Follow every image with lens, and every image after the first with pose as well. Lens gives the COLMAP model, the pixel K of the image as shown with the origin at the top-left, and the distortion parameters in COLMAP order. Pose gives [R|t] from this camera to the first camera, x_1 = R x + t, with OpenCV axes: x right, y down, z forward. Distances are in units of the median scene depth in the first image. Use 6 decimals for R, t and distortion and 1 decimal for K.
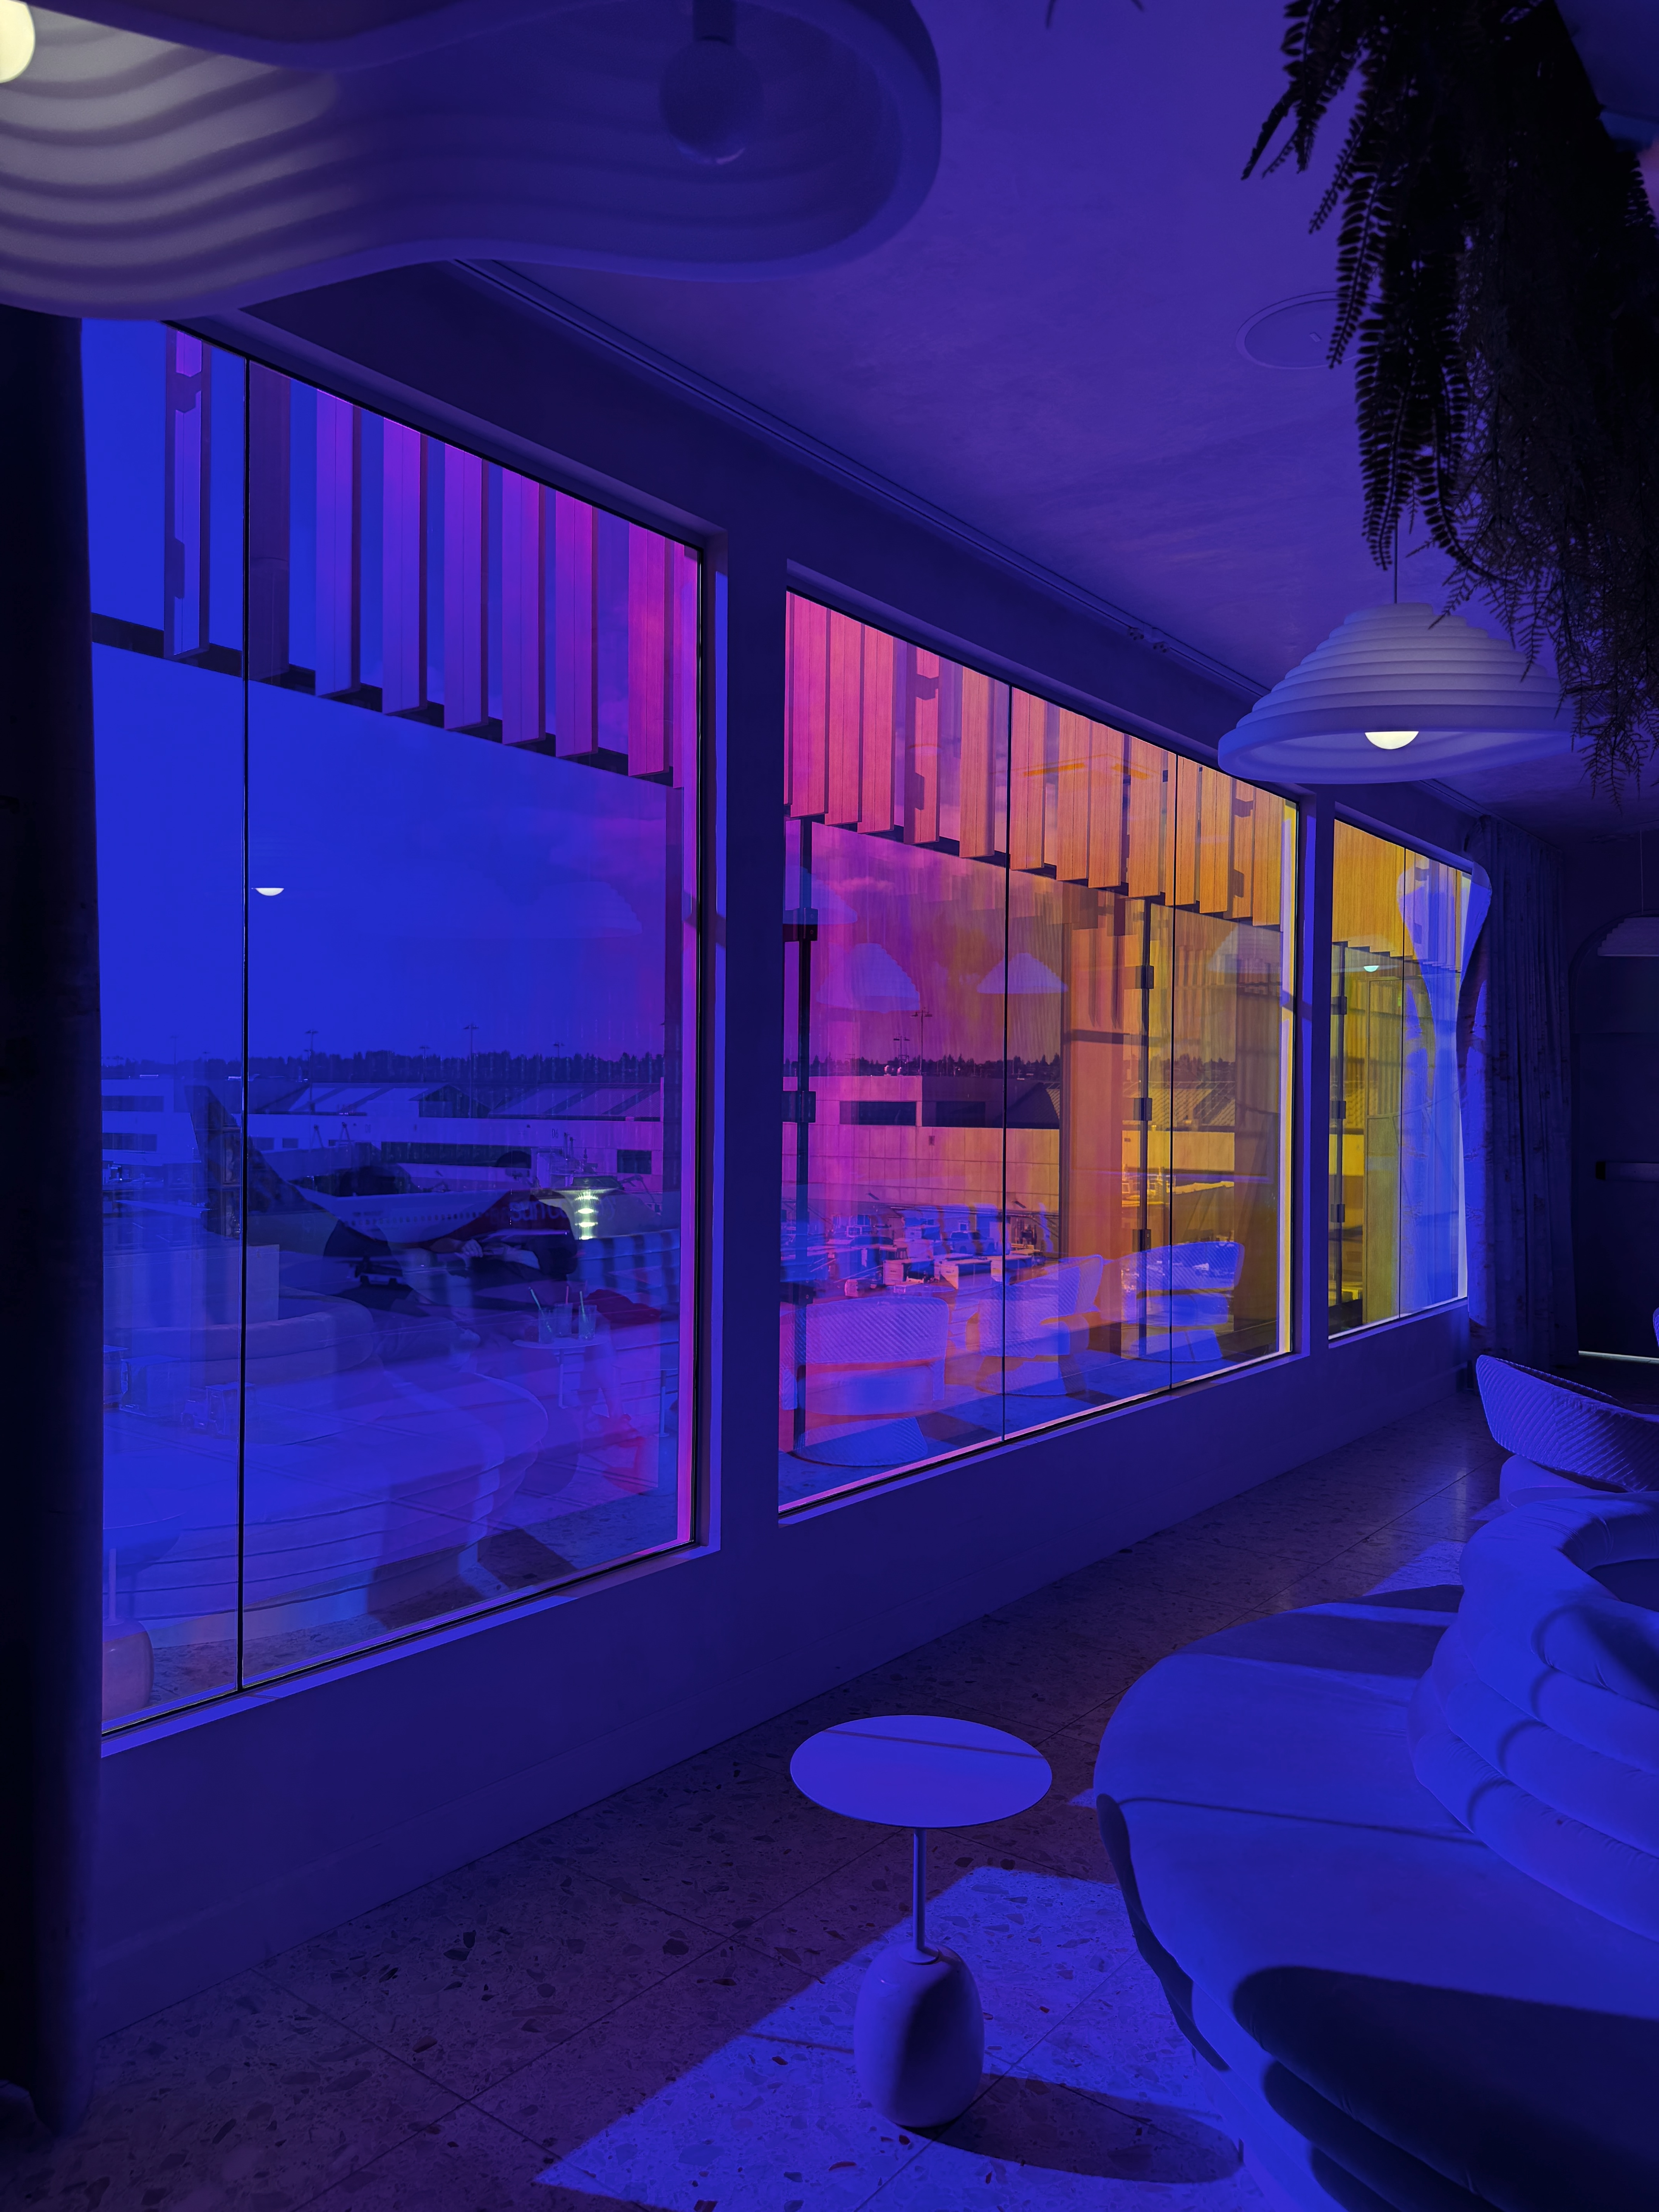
lens RADIAL K [[1476.7, 0, 827.6], [0, 1476.7, 1101.8], [0, 0, 1]] dist [-0.005718, -0.024049]
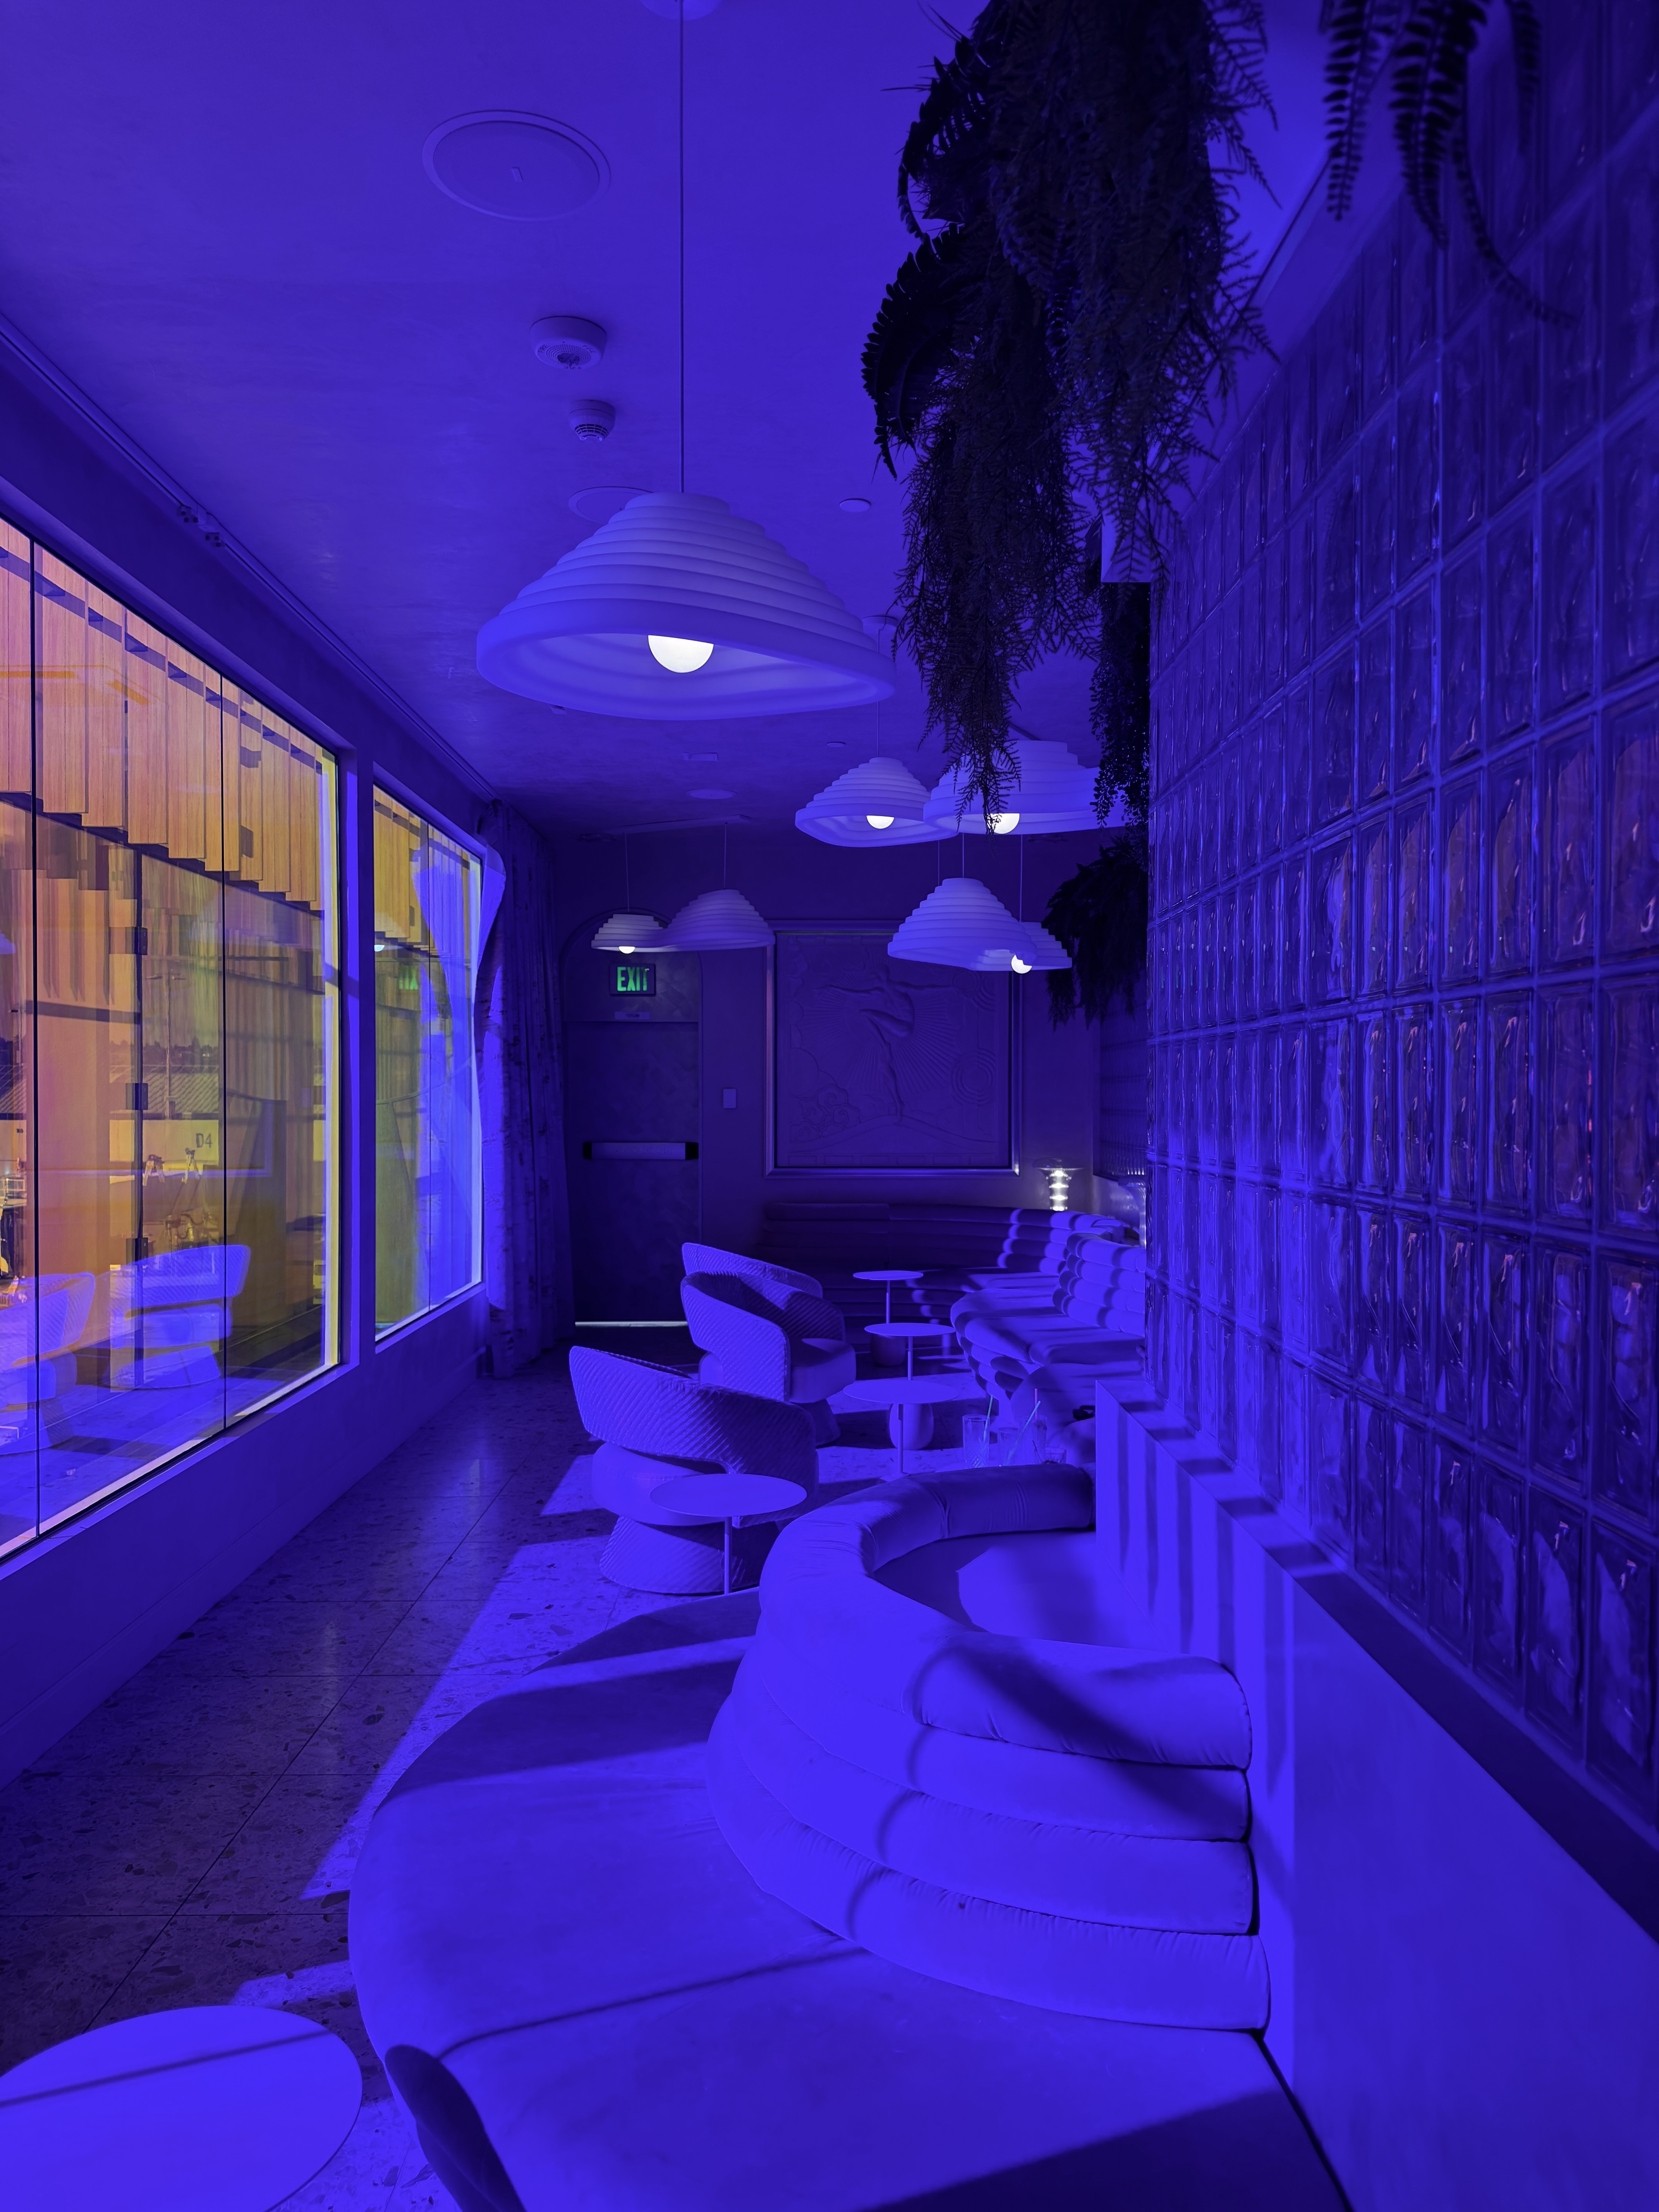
lens RADIAL K [[1476.7, 0, 838.2], [0, 1476.7, 1111.7], [0, 0, 1]] dist [-0.005718, -0.024049]
pose [[0.763542, -0.015094, 0.645582, -0.034285], [0.004276, 0.999823, 0.018319, -0.000246], [-0.645744, -0.011227, 0.763471, 0.107675]]
